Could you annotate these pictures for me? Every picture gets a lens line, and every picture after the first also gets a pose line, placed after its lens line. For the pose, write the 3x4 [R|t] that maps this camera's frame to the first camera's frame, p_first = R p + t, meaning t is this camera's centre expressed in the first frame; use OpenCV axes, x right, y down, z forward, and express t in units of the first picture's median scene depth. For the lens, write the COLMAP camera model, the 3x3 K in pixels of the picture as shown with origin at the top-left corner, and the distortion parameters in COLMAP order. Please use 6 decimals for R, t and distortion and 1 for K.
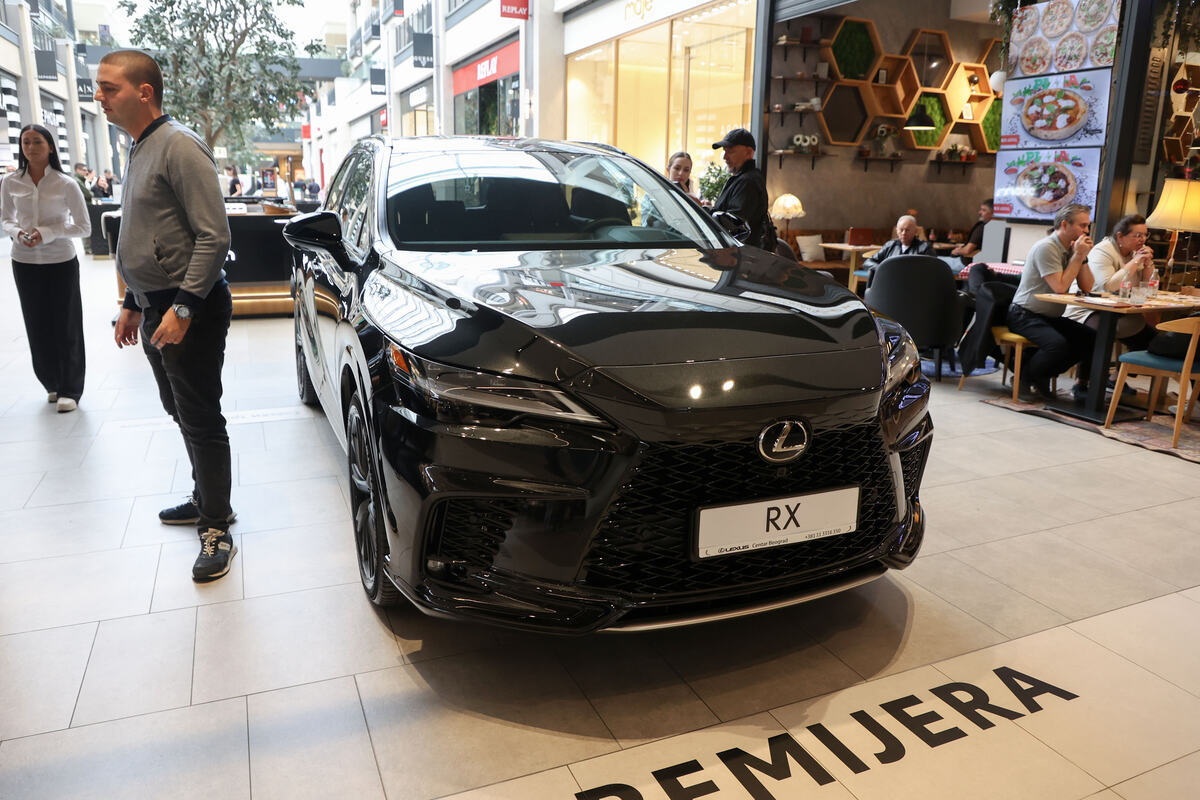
lens RADIAL K [[828.7, 0, 584.2], [0, 828.7, 399.5], [0, 0, 1]] dist [-0.050917, 0.007525]
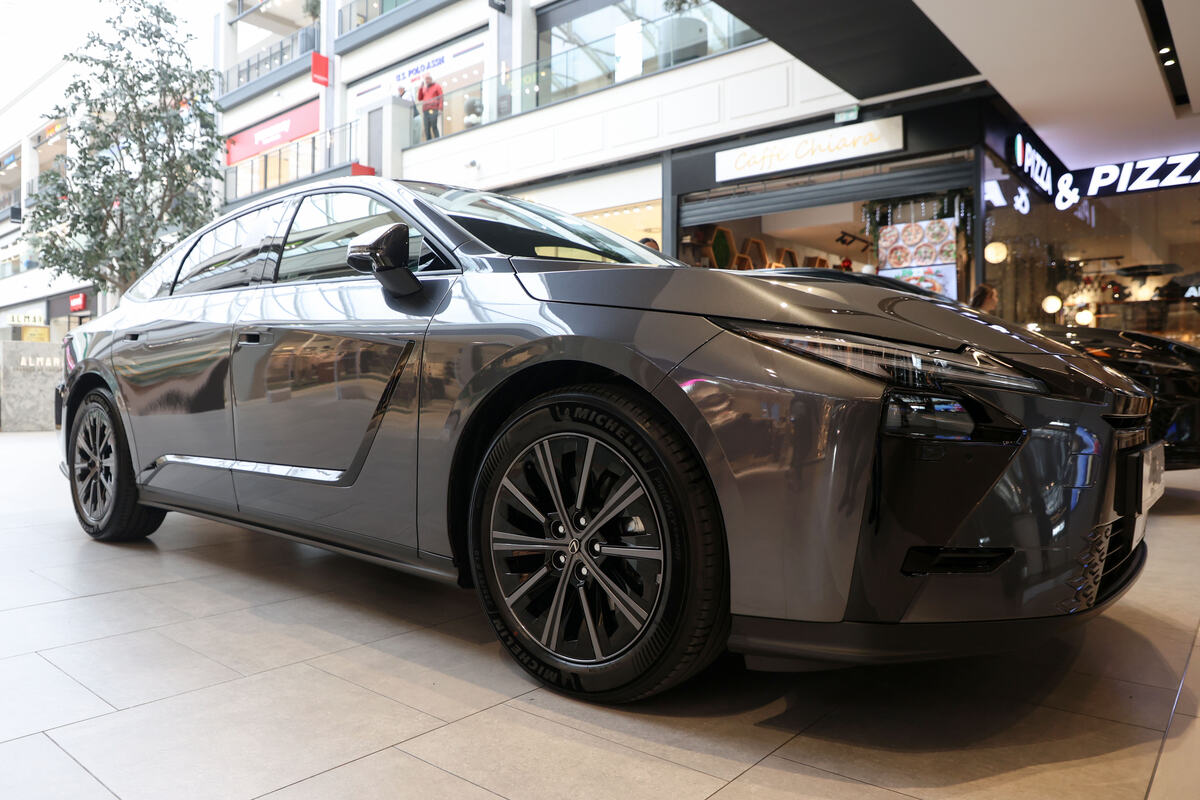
lens RADIAL K [[828.7, 0, 584.2], [0, 828.7, 399.5], [0, 0, 1]] dist [-0.050917, 0.007525]
pose [[0.897848, -0.015232, 0.440041, -0.745266], [0.117252, 0.971585, -0.205606, 0.112433], [-0.424406, 0.236199, 0.874122, -0.082096]]
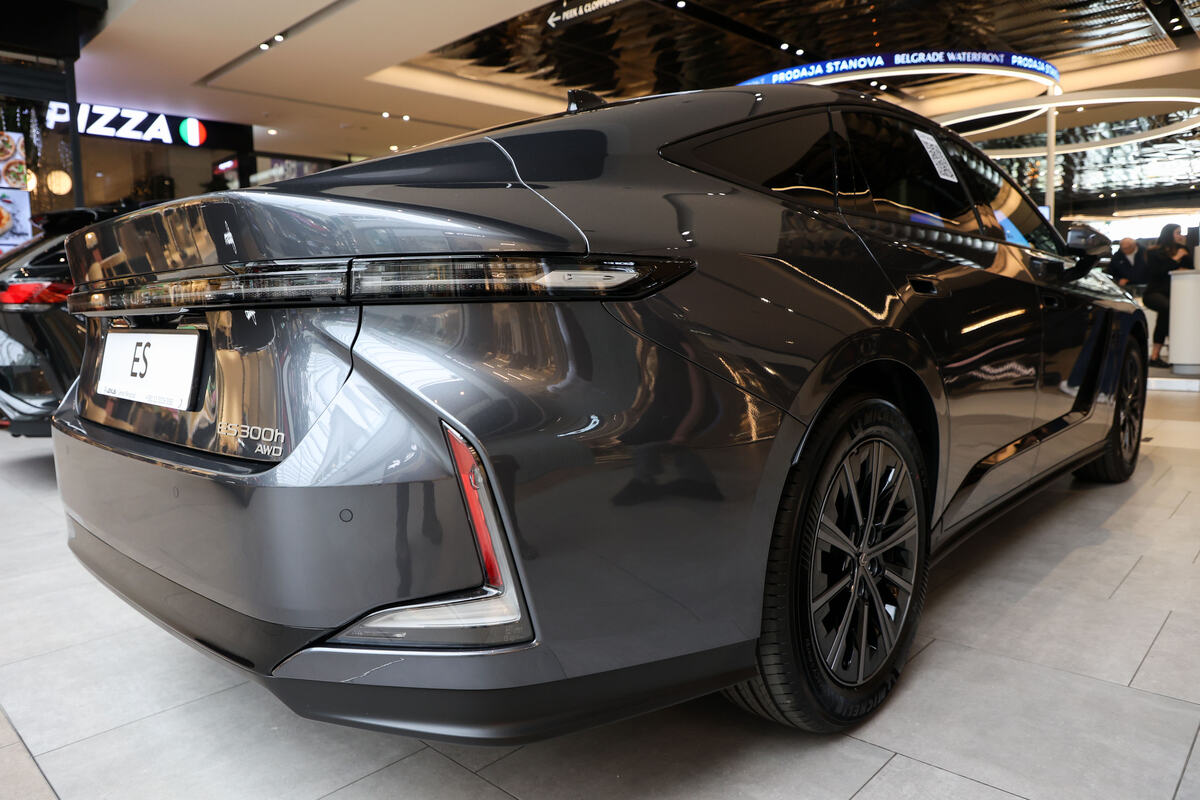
lens RADIAL K [[828.7, 0, 584.2], [0, 828.7, 399.5], [0, 0, 1]] dist [-0.050917, 0.007525]
pose [[-0.408571, -0.101721, 0.907041, -0.997266], [0.246659, 0.944488, 0.217027, -0.129156], [-0.878766, 0.312401, -0.360800, 0.736823]]
